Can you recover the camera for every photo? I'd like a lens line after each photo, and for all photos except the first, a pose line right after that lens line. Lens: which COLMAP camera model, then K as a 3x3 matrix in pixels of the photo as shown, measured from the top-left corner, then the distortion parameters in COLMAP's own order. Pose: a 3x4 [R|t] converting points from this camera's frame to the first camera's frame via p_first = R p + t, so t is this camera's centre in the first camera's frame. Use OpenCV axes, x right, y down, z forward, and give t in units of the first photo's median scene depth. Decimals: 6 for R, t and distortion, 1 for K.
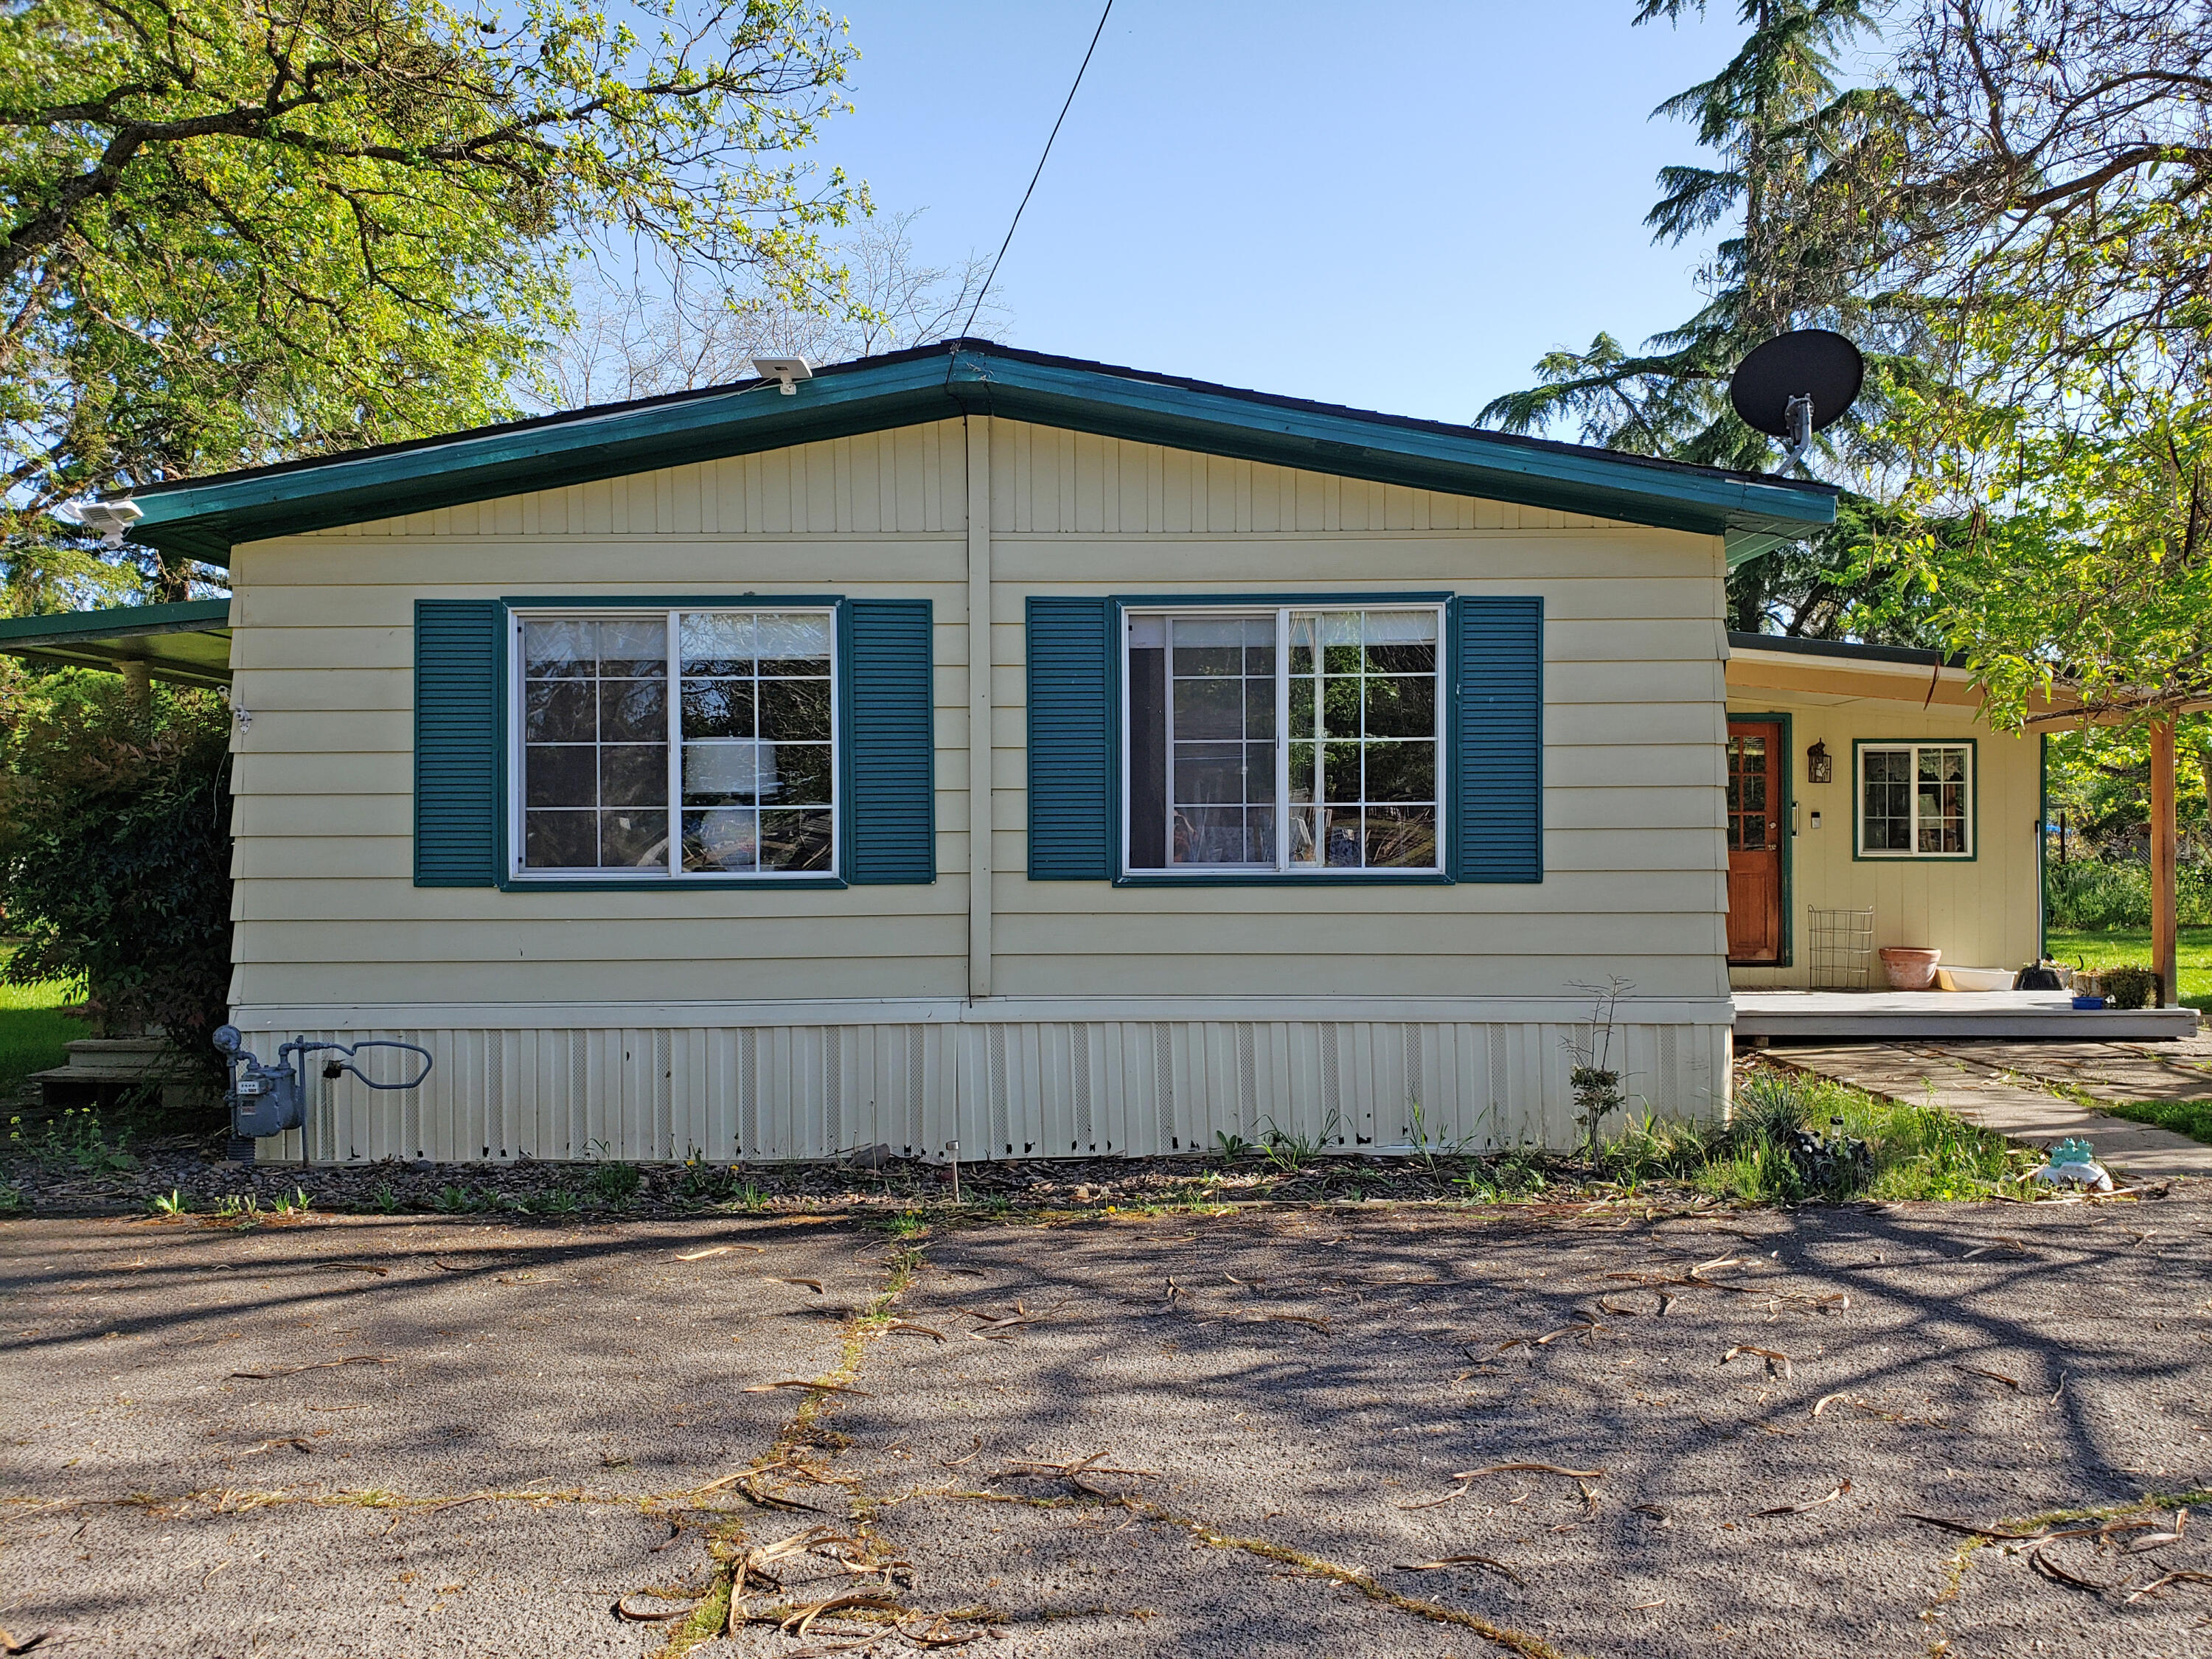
lens RADIAL K [[1696.9, 0, 1106.0], [0, 1696.9, 818.1], [0, 0, 1]] dist [0.024895, -0.018171]
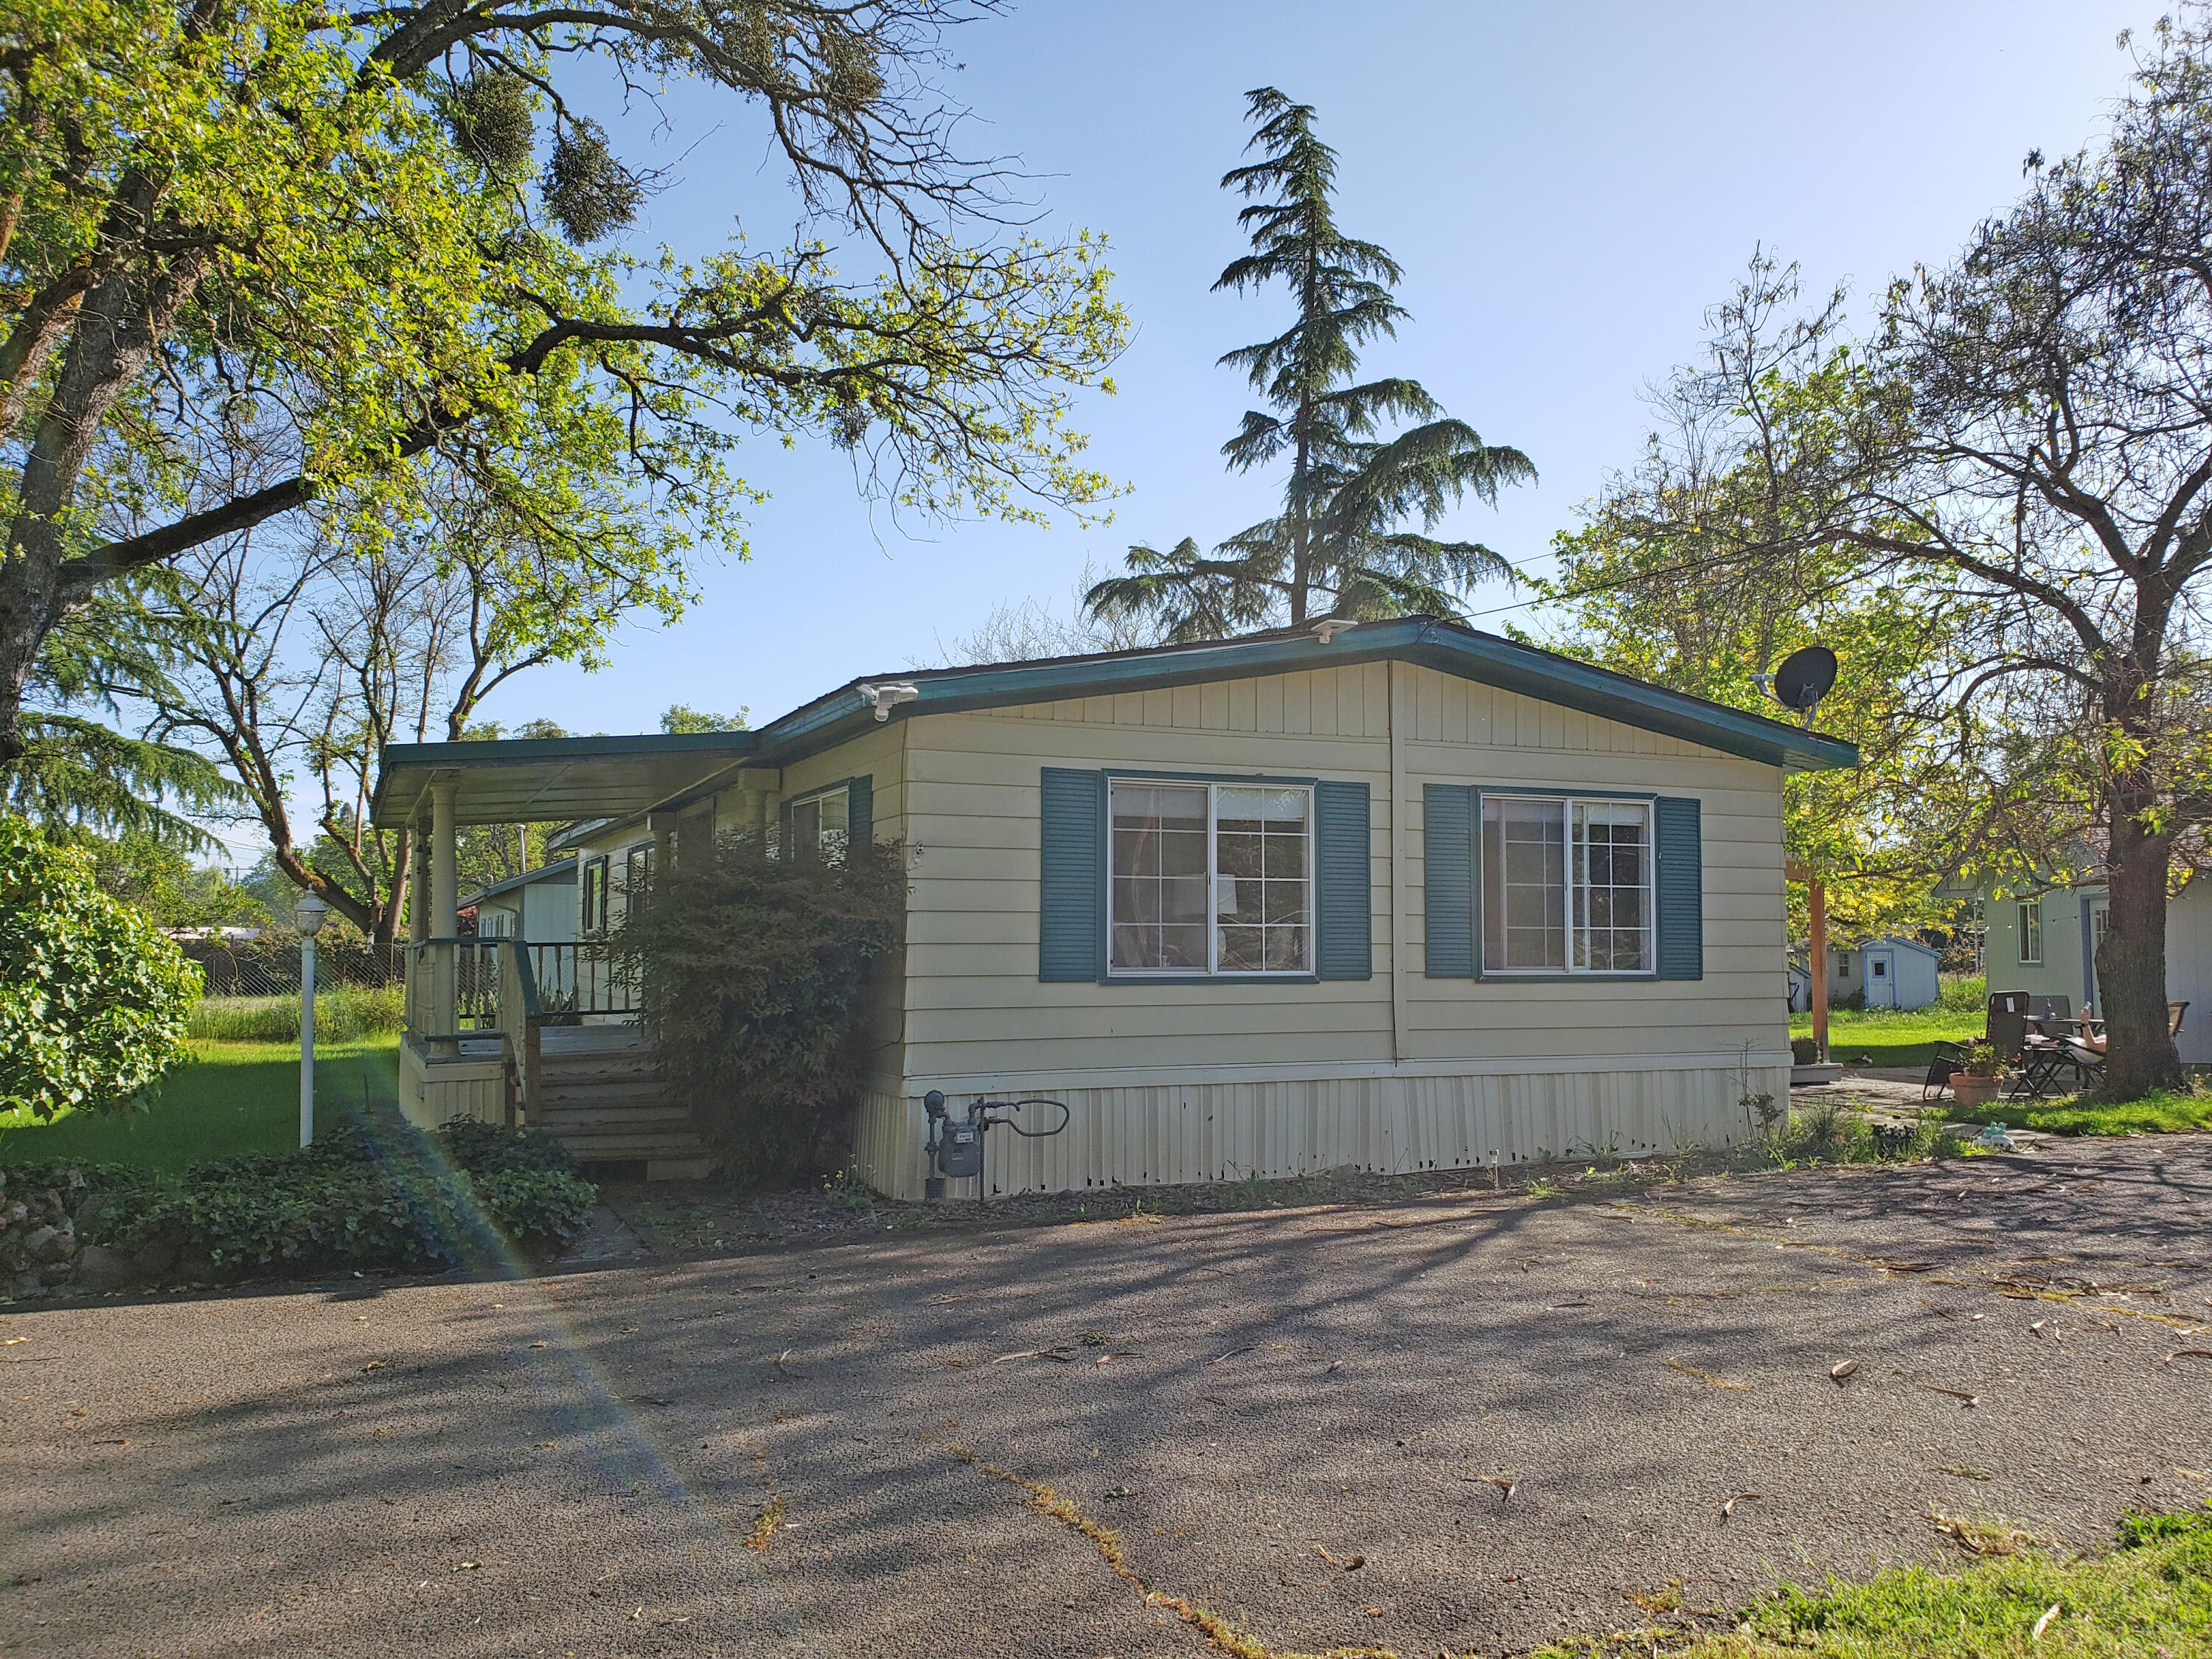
lens RADIAL K [[1696.9, 0, 1096.6], [0, 1696.9, 839.1], [0, 0, 1]] dist [0.024895, -0.018171]
pose [[0.922202, 0.031679, 0.385408, -0.871997], [-0.007206, 0.997874, -0.064780, 0.014142], [-0.386641, 0.056963, 0.920470, -0.237430]]
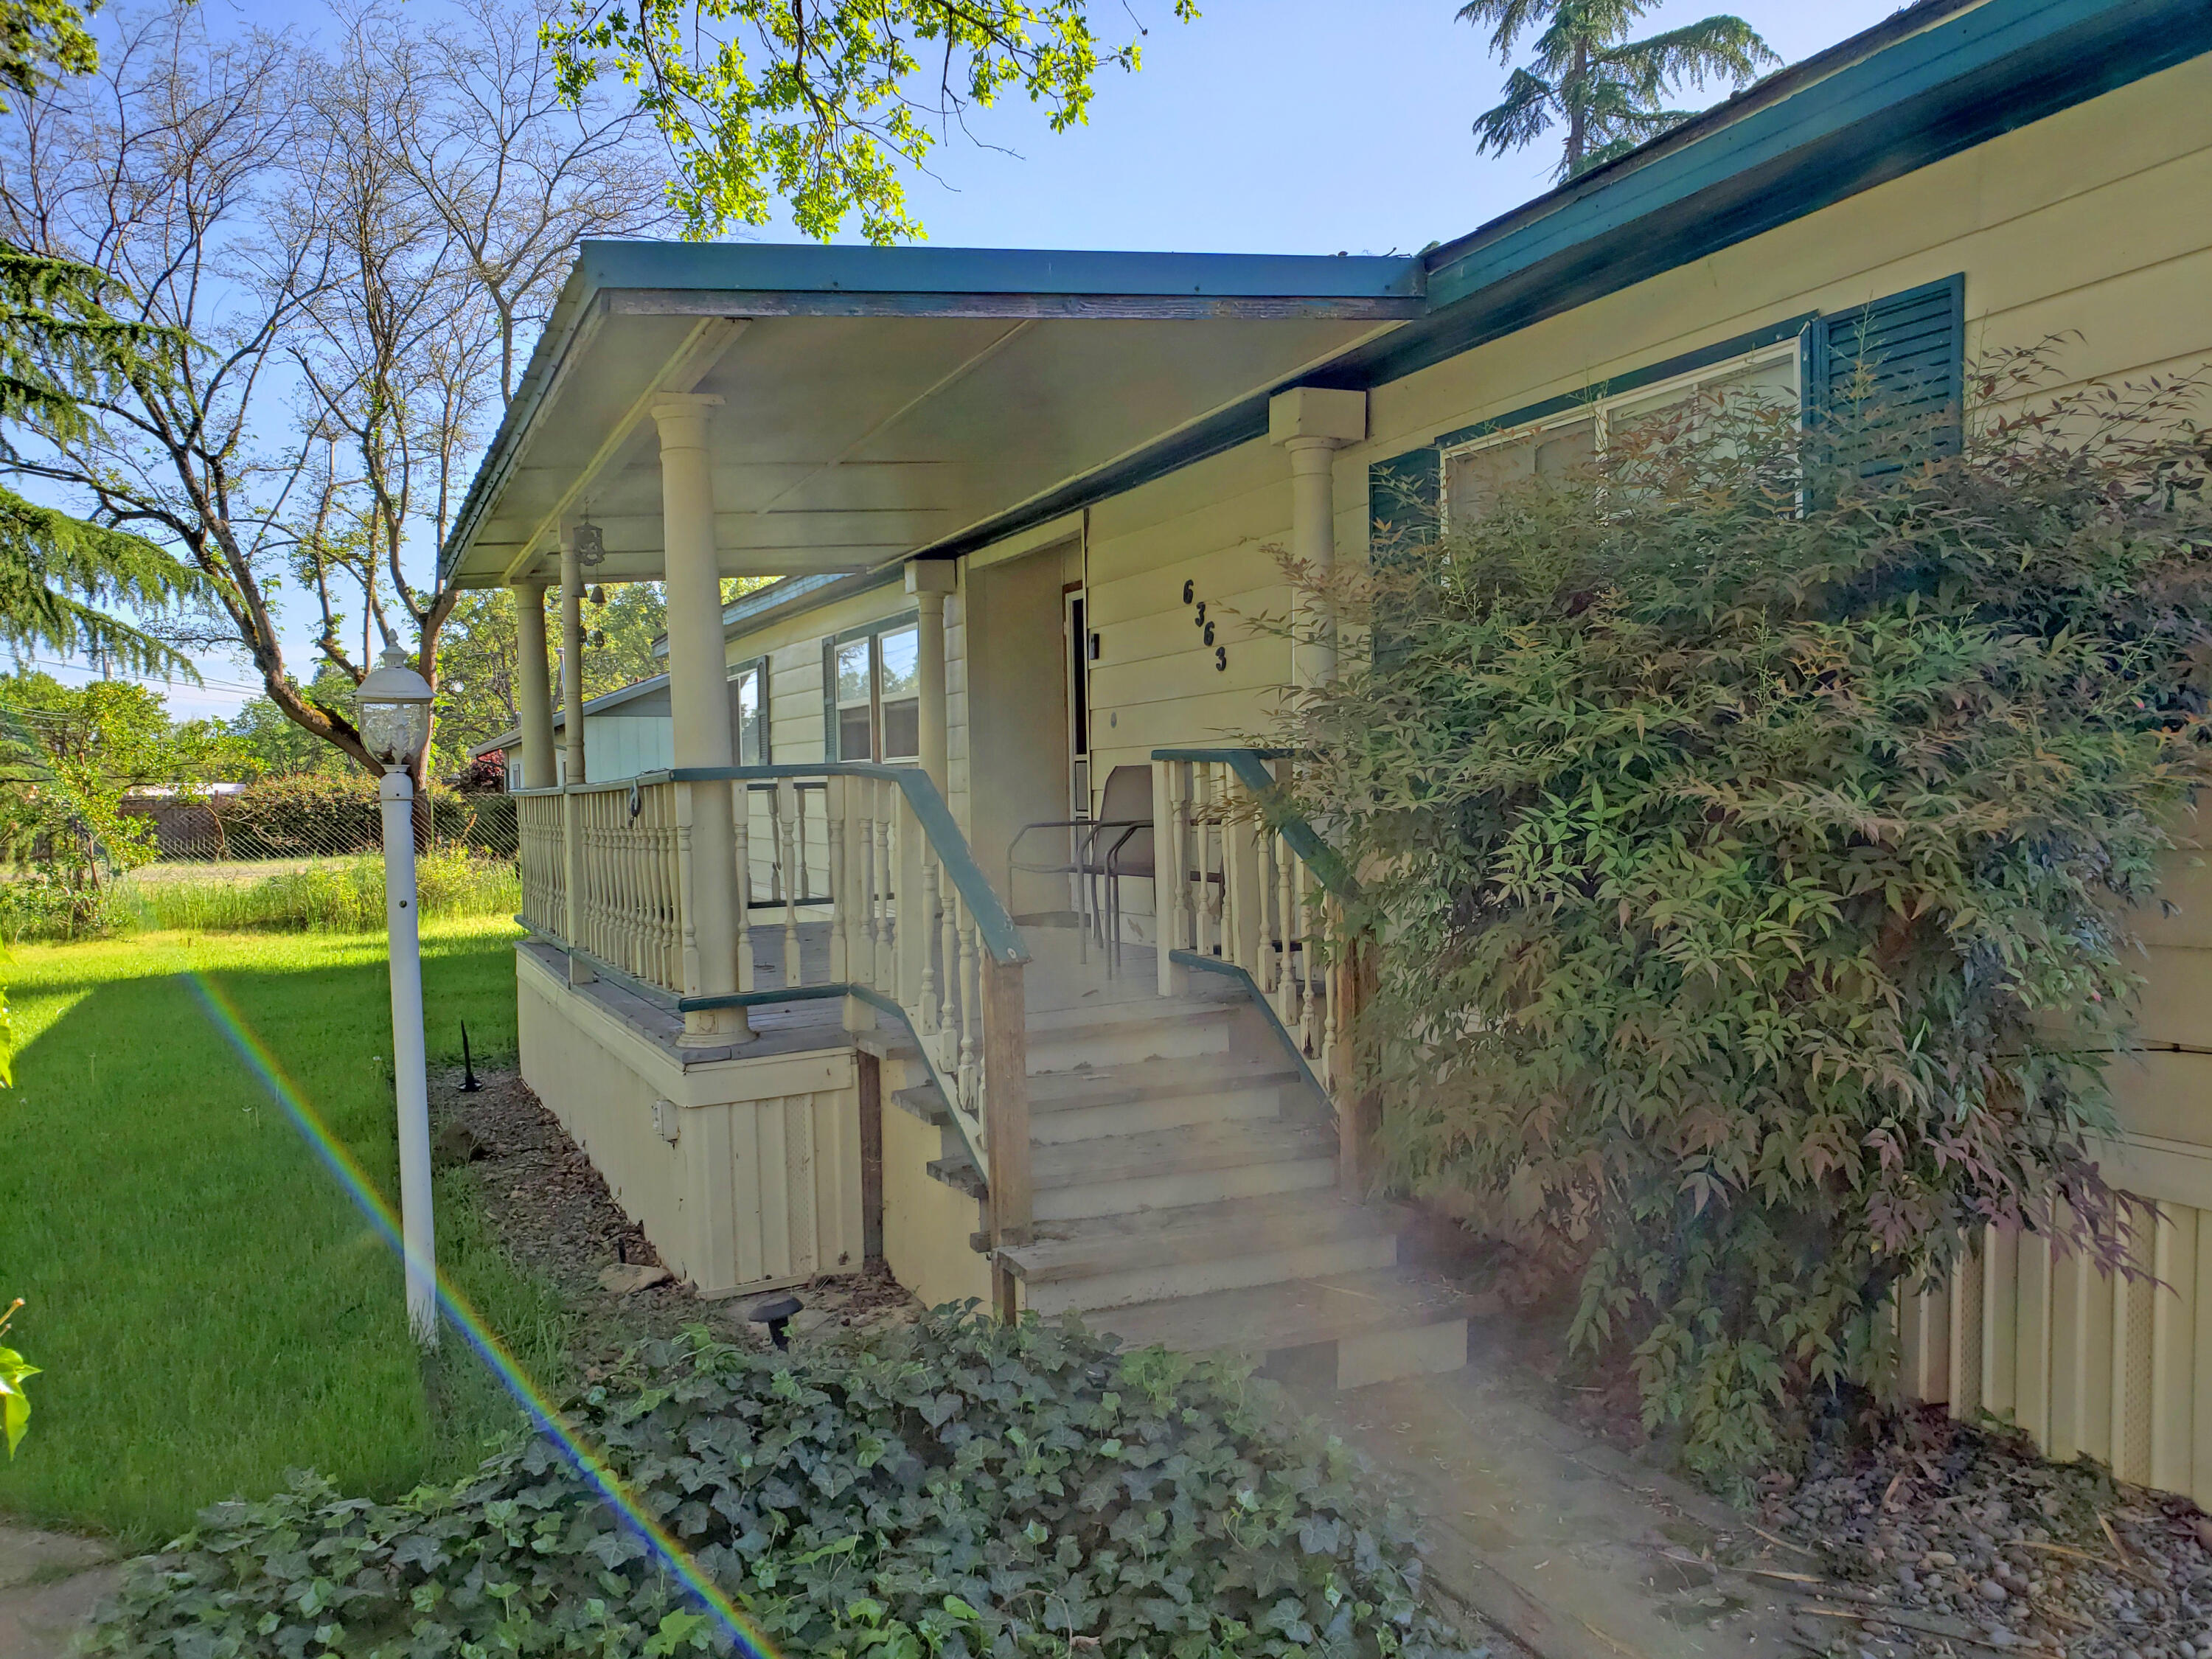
lens RADIAL K [[1696.9, 0, 1120.8], [0, 1696.9, 832.2], [0, 0, 1]] dist [0.024895, -0.018171]
pose [[0.915821, -0.023808, 0.400881, -0.937746], [0.014575, 0.999554, 0.026067, 0.016560], [-0.401323, -0.018030, 0.915759, 0.879323]]
